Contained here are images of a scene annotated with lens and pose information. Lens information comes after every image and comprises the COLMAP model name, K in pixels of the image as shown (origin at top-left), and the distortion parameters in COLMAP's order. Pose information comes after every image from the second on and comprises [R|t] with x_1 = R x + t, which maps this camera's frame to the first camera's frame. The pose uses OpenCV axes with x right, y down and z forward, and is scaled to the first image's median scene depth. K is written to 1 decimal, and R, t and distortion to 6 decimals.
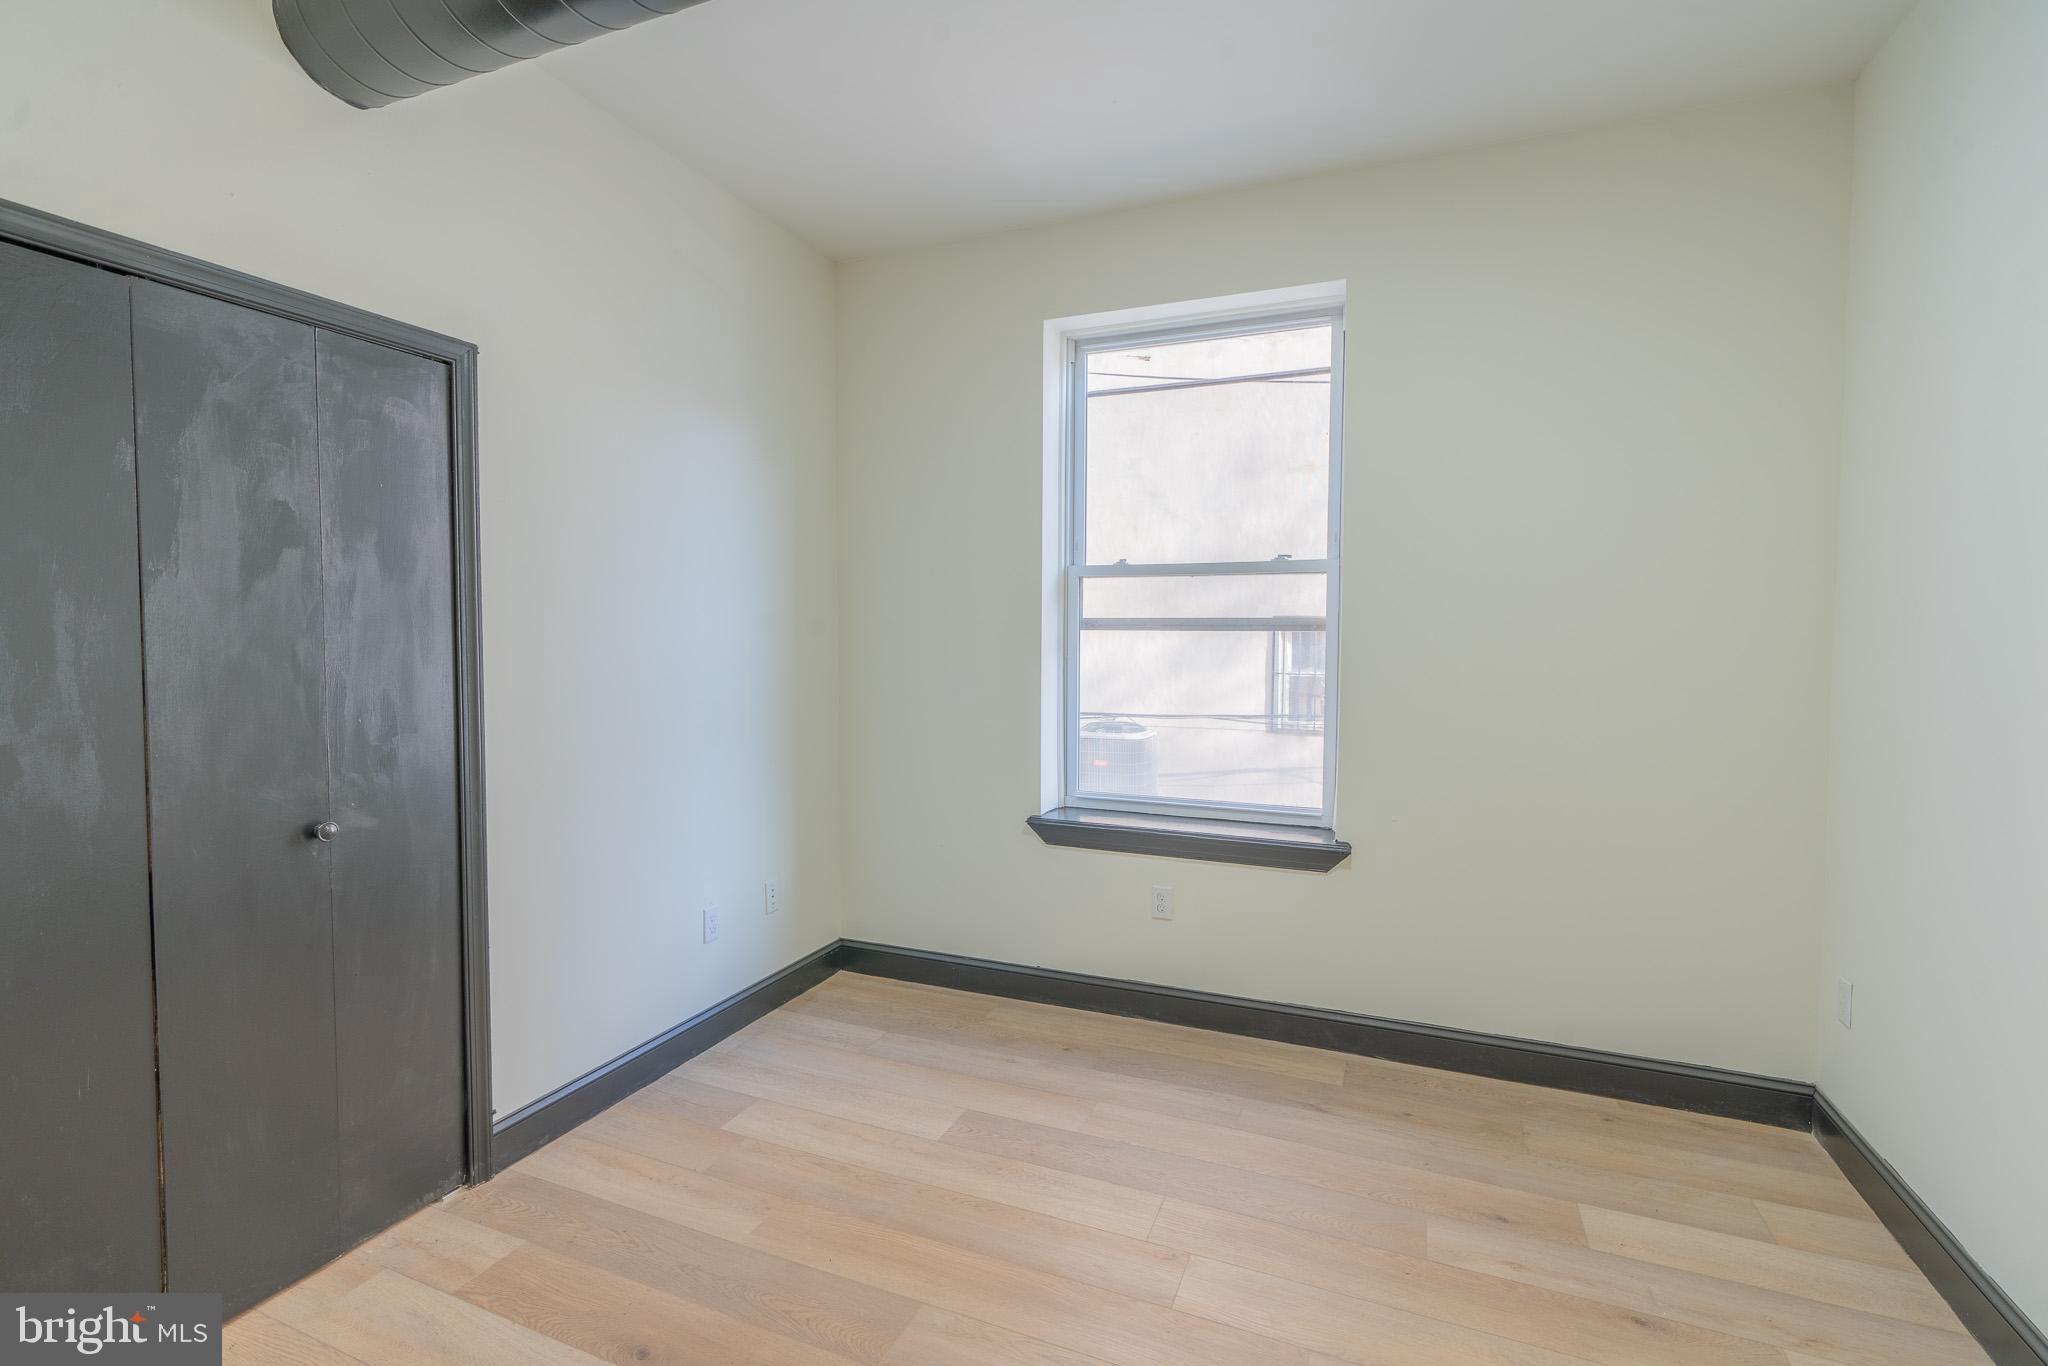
lens RADIAL K [[936.0, 0, 1025.2], [0, 936.0, 676.7], [0, 0, 1]] dist [-0.011955, 0.008190]
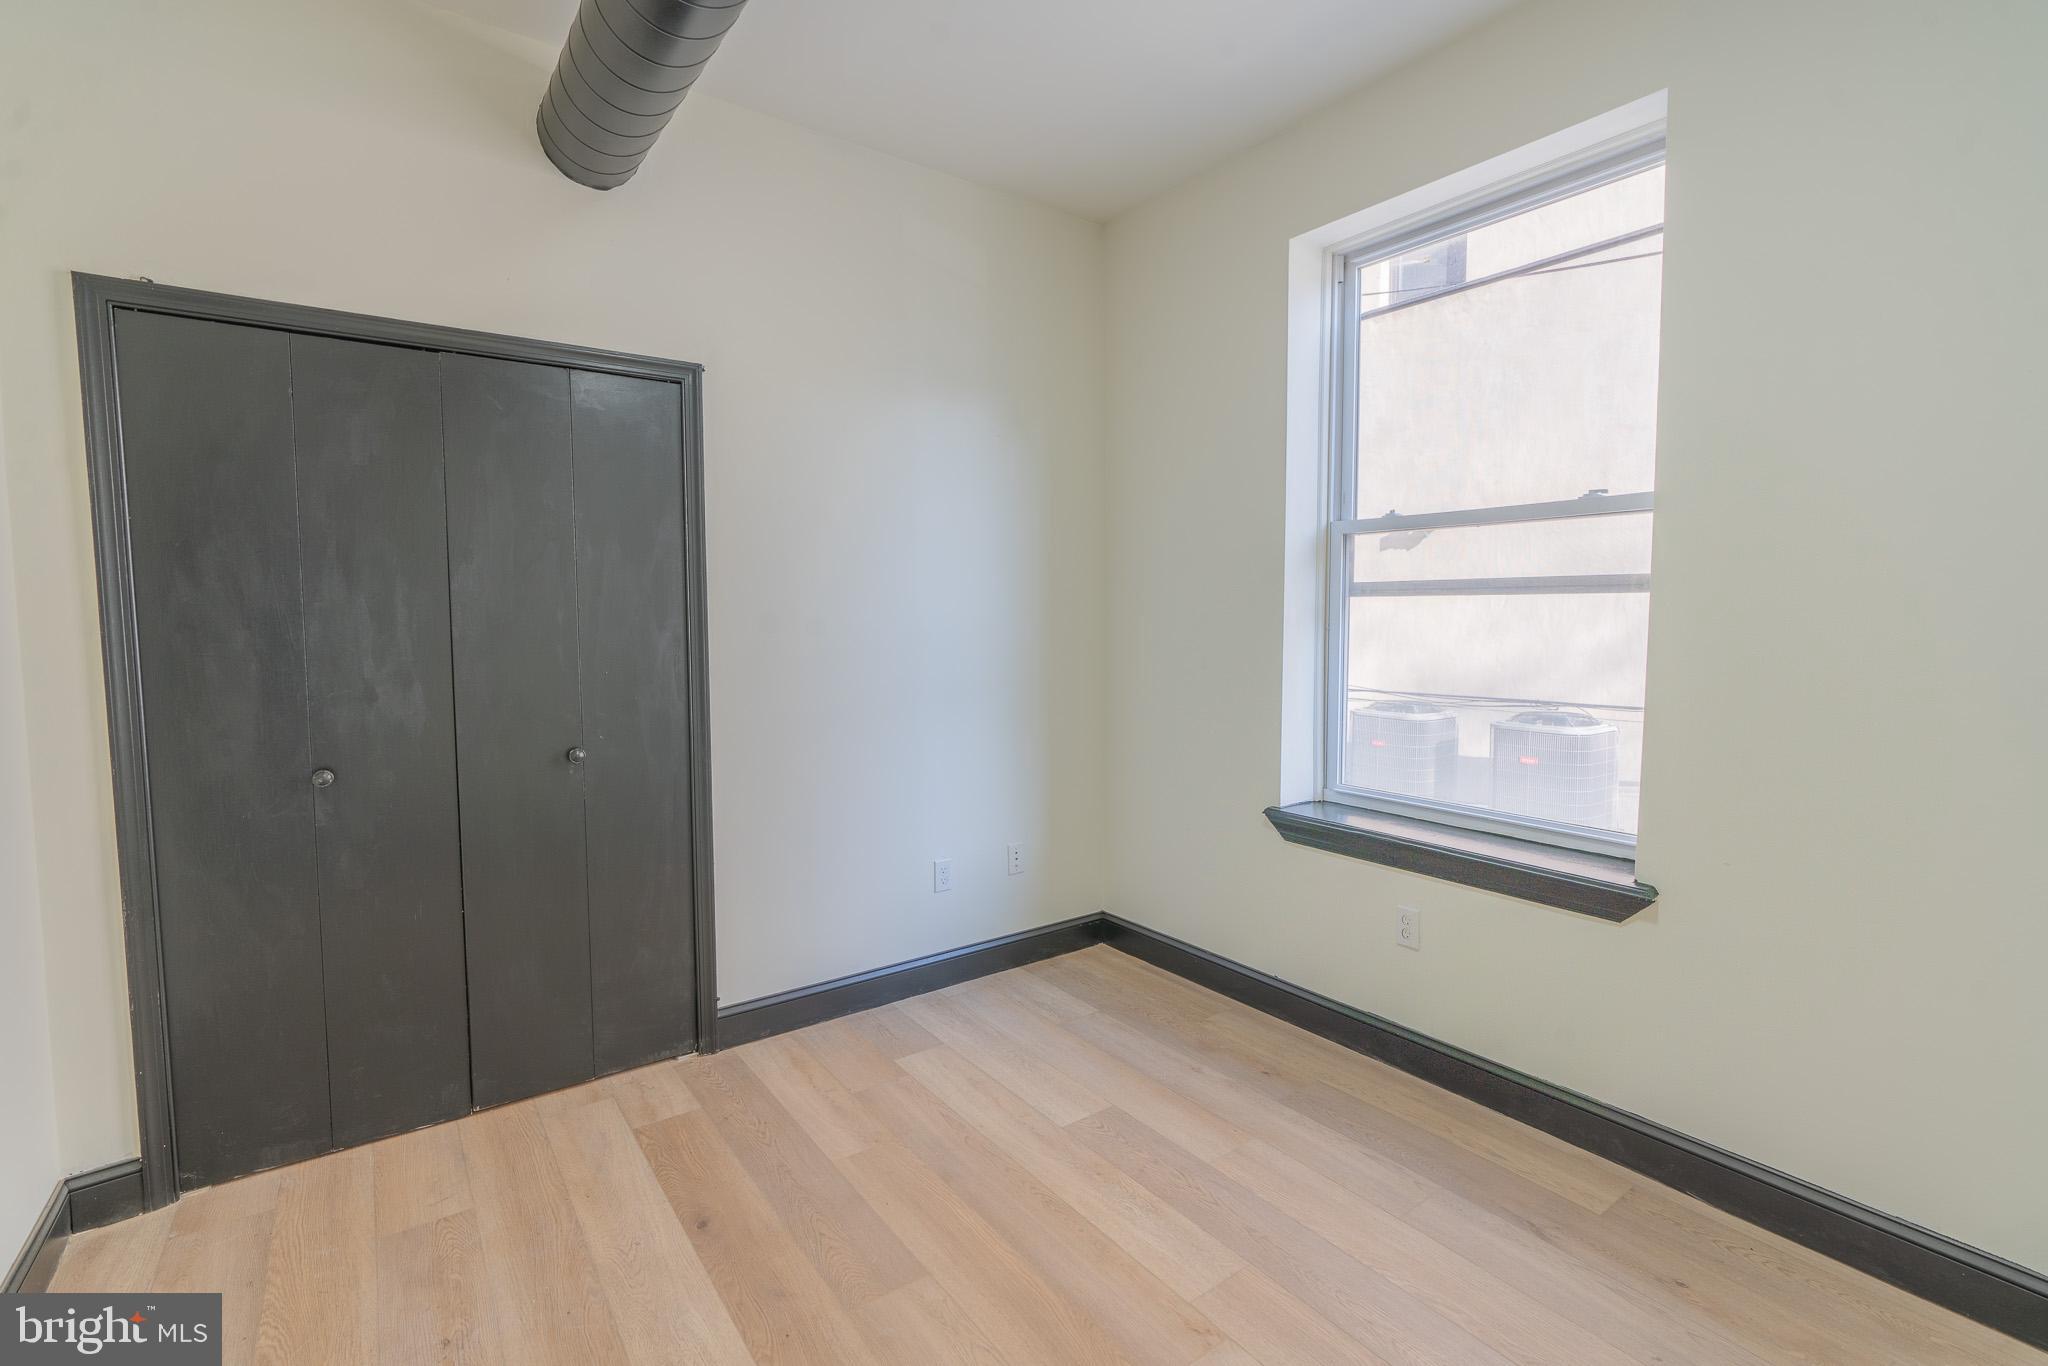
lens RADIAL K [[936.0, 0, 1025.2], [0, 936.0, 676.7], [0, 0, 1]] dist [-0.011955, 0.008190]
pose [[0.849642, 0.028378, -0.526596, 0.306239], [-0.016422, 0.999491, 0.027366, 0.005371], [0.527105, -0.014604, 0.849675, 0.139895]]
